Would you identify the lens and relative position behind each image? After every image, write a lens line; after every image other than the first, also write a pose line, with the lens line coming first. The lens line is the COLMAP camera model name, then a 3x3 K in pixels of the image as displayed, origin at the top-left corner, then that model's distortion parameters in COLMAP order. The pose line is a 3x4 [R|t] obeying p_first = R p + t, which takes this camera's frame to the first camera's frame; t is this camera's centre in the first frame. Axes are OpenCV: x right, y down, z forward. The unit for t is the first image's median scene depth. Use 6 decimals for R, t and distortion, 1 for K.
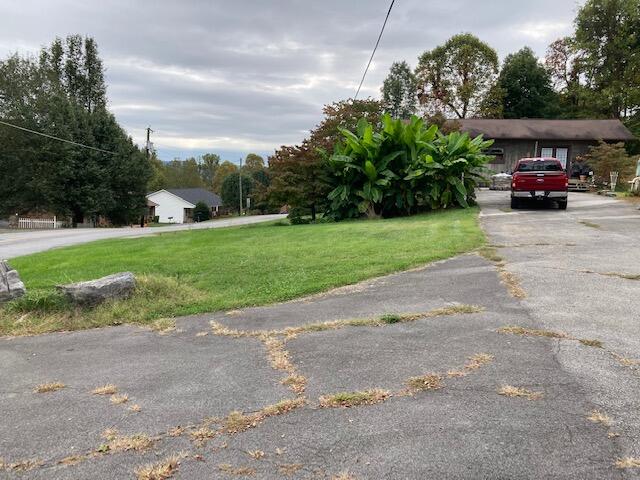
lens RADIAL K [[520.0, 0, 323.7], [0, 520.0, 237.3], [0, 0, 1]] dist [0.057040, -0.053944]
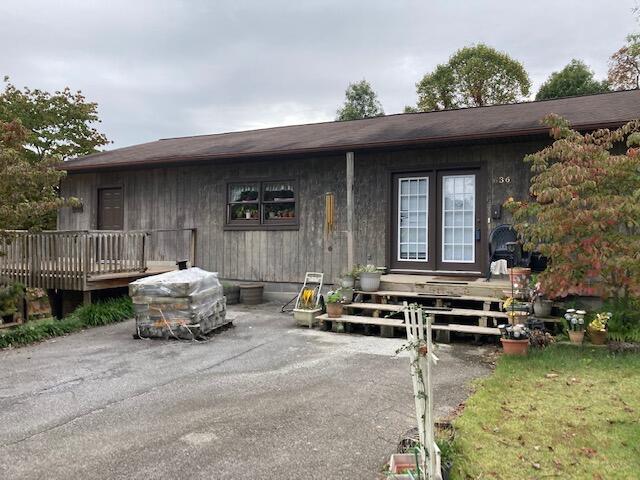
lens RADIAL K [[520.0, 0, 321.3], [0, 520.0, 237.4], [0, 0, 1]] dist [0.057040, -0.053944]
pose [[0.984202, -0.032157, -0.174107, 0.178023], [0.010774, 0.992423, -0.122394, -0.041055], [0.176724, 0.118584, 0.977091, 0.291955]]
